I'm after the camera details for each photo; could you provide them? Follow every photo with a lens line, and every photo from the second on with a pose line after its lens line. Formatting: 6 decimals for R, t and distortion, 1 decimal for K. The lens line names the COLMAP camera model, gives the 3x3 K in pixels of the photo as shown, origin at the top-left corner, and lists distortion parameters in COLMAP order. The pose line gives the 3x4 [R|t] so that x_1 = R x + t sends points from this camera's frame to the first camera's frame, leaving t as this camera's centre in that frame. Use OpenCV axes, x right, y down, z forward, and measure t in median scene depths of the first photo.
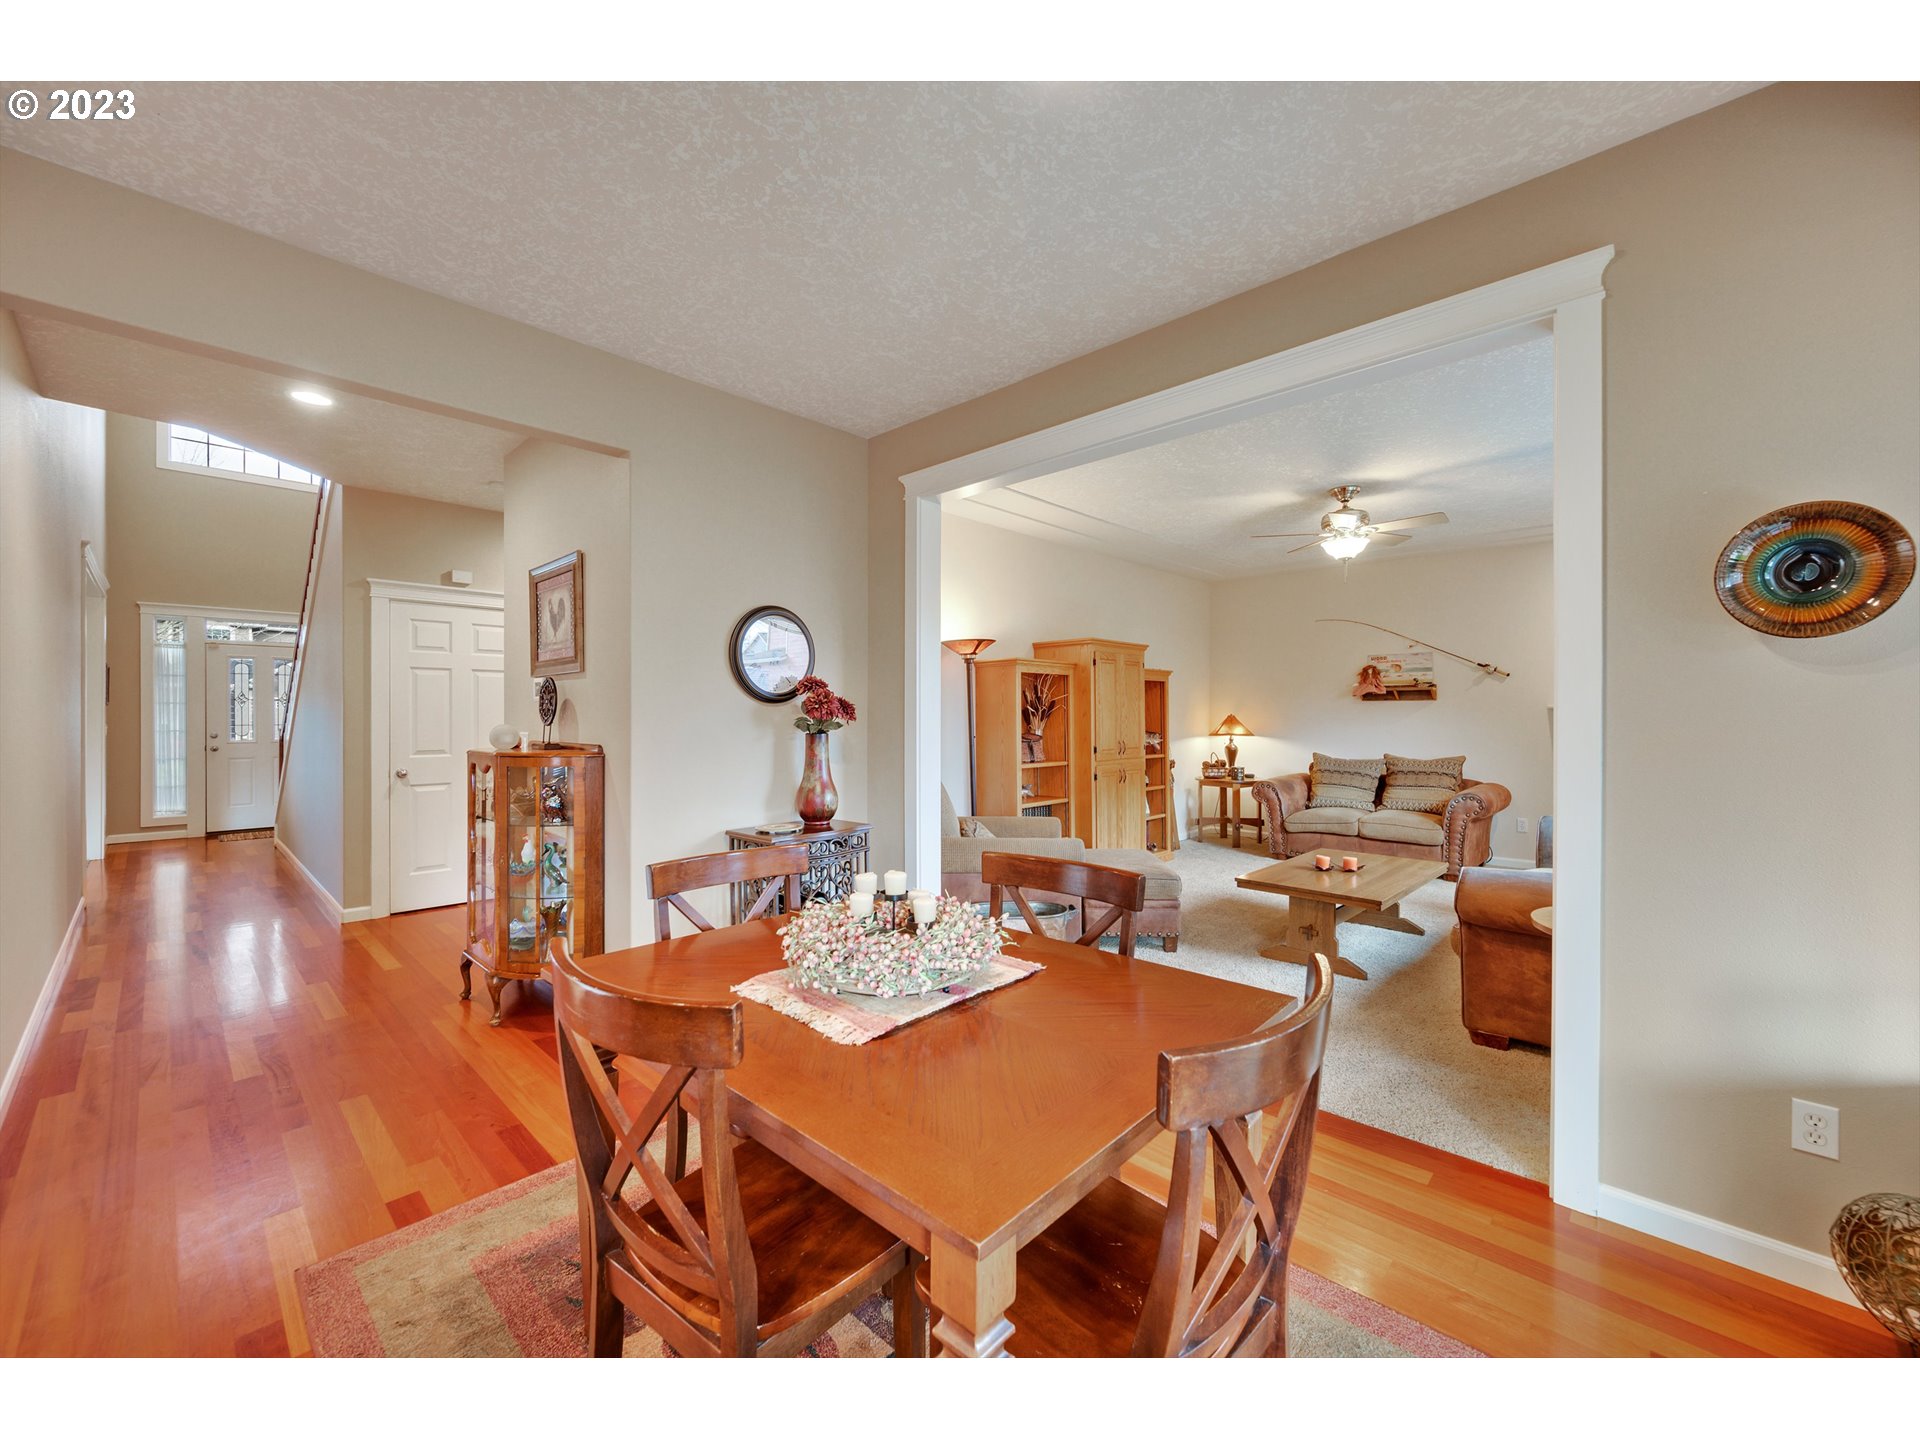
lens RADIAL K [[762.2, 0, 969.6], [0, 762.2, 714.7], [0, 0, 1]] dist [-0.006888, 0.000069]
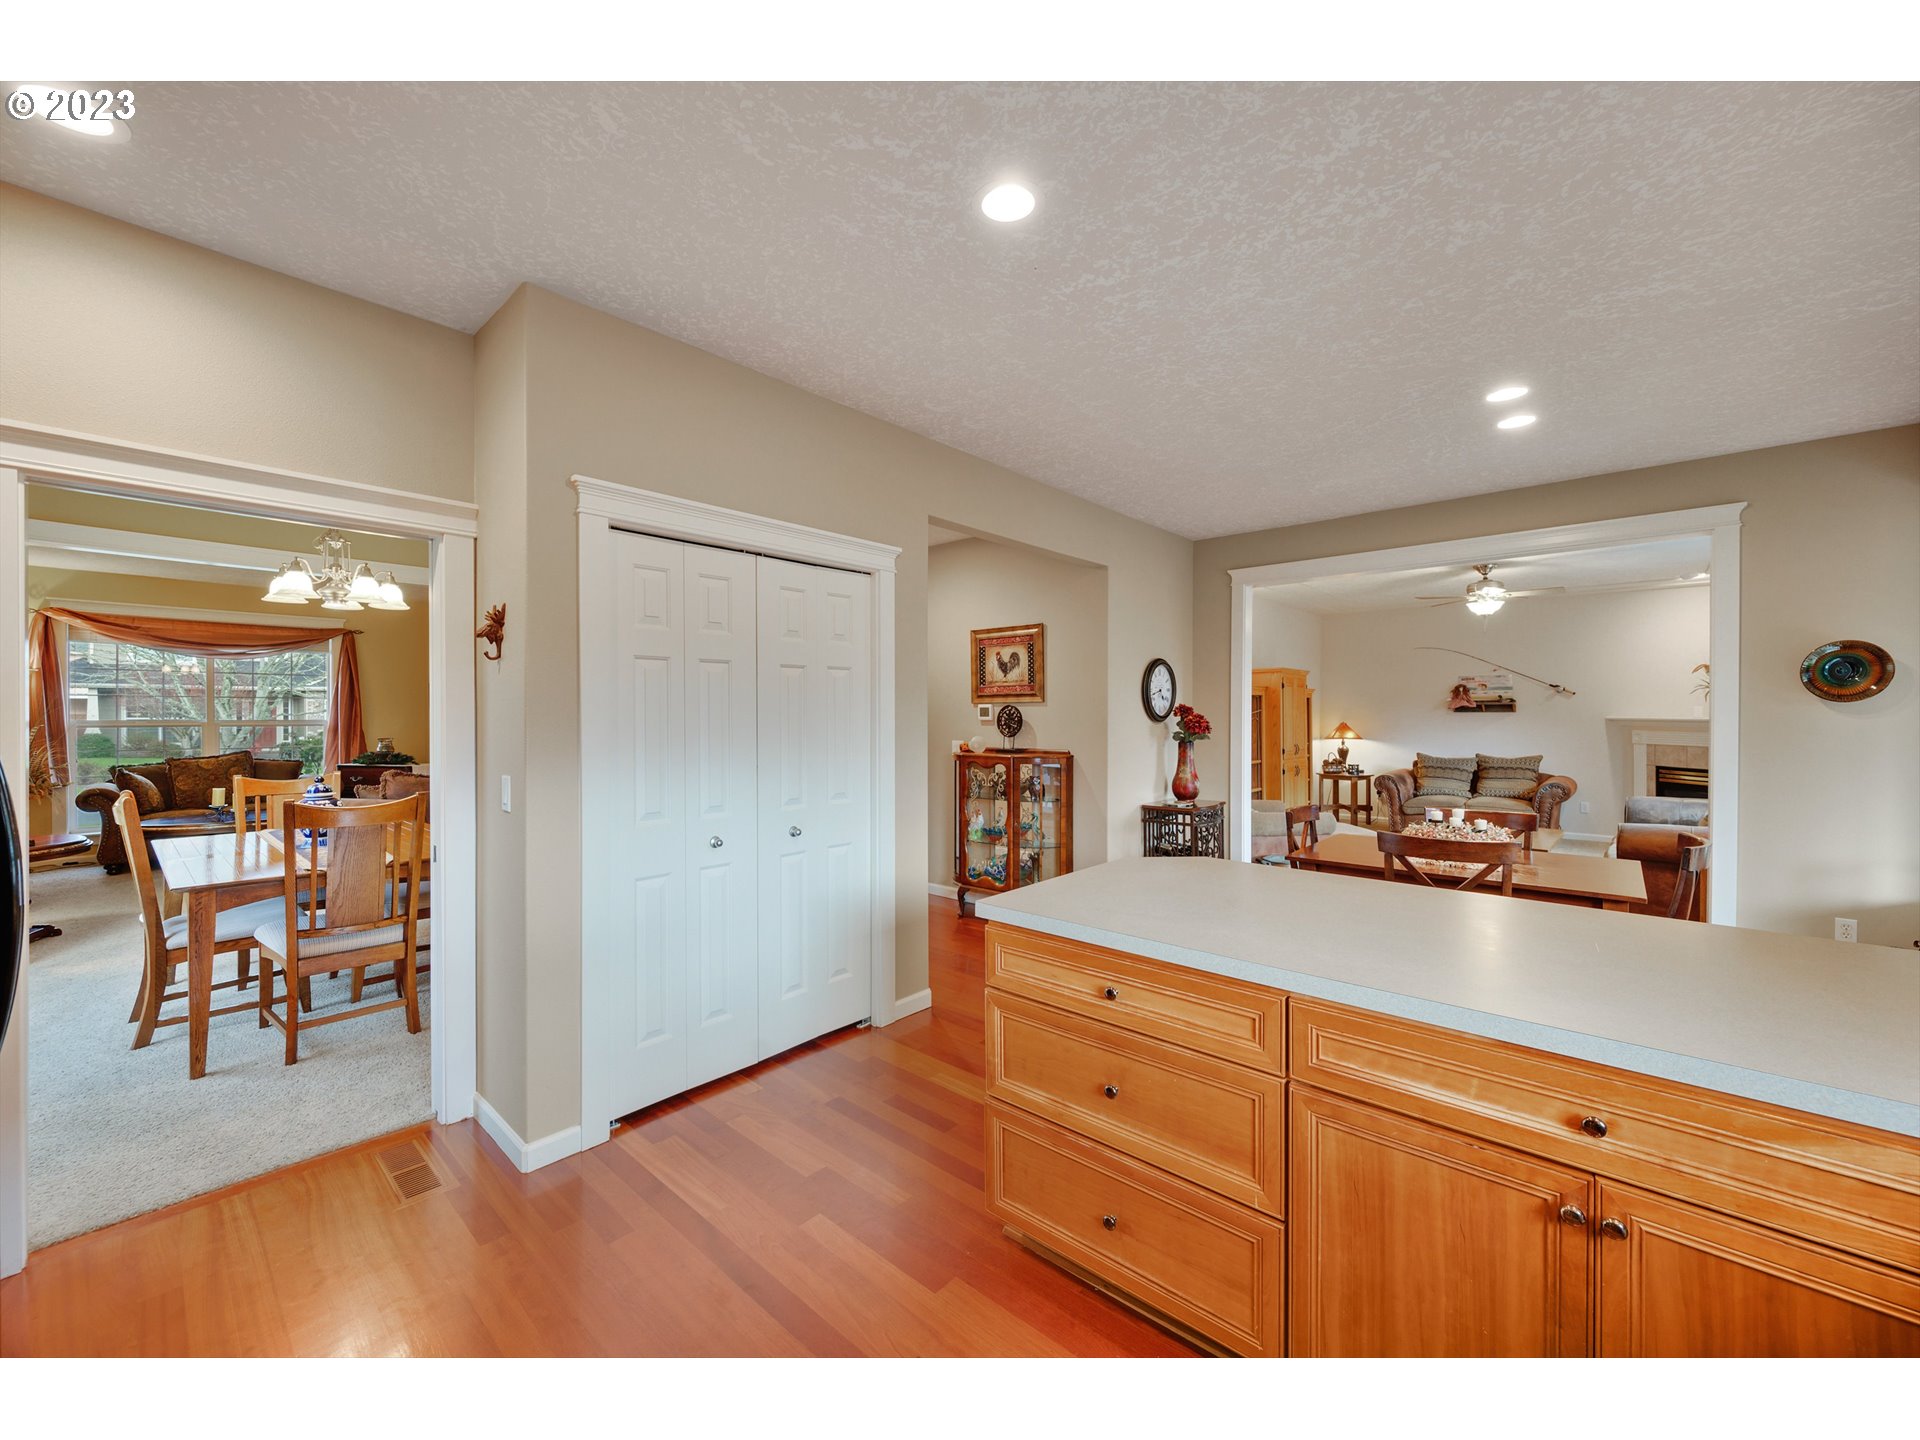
lens RADIAL K [[762.2, 0, 975.1], [0, 762.2, 719.2], [0, 0, 1]] dist [-0.006888, 0.000069]
pose [[0.999423, -0.000692, 0.033944, -0.353544], [0.000427, 0.999970, 0.007796, -0.017840], [-0.033949, -0.007777, 0.999393, -0.261795]]
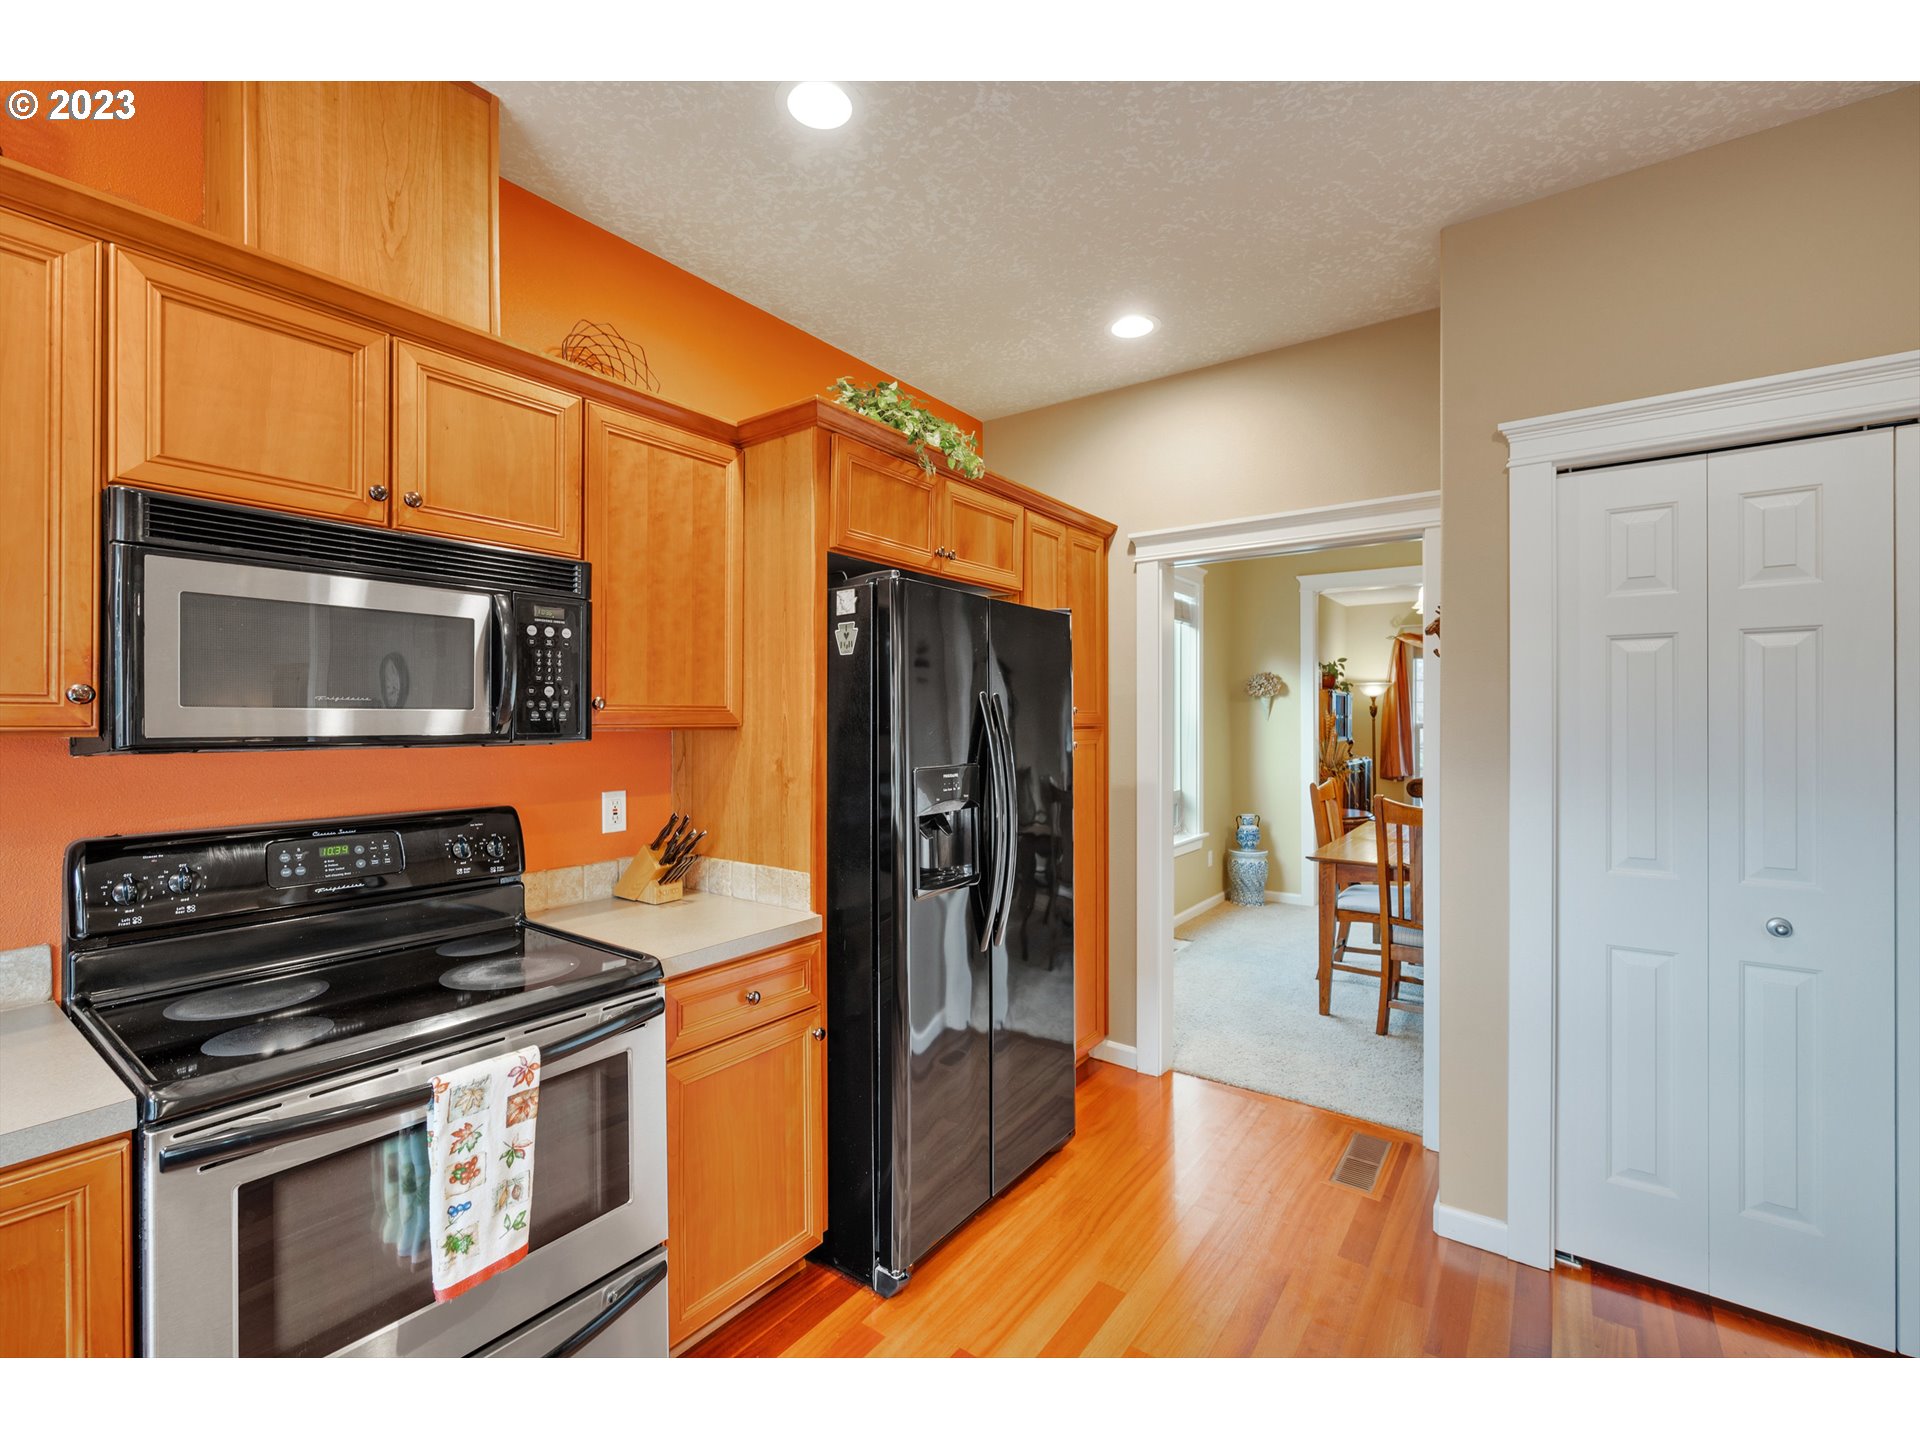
lens RADIAL K [[832.4, 0, 951.4], [0, 832.4, 725.6], [0, 0, 1]] dist [-0.004111, -0.000225]
pose [[0.116787, 0.006264, -0.993137, -0.241249], [0.002700, 0.999974, 0.006625, -0.017031], [0.993153, -0.003455, 0.116767, -0.148535]]
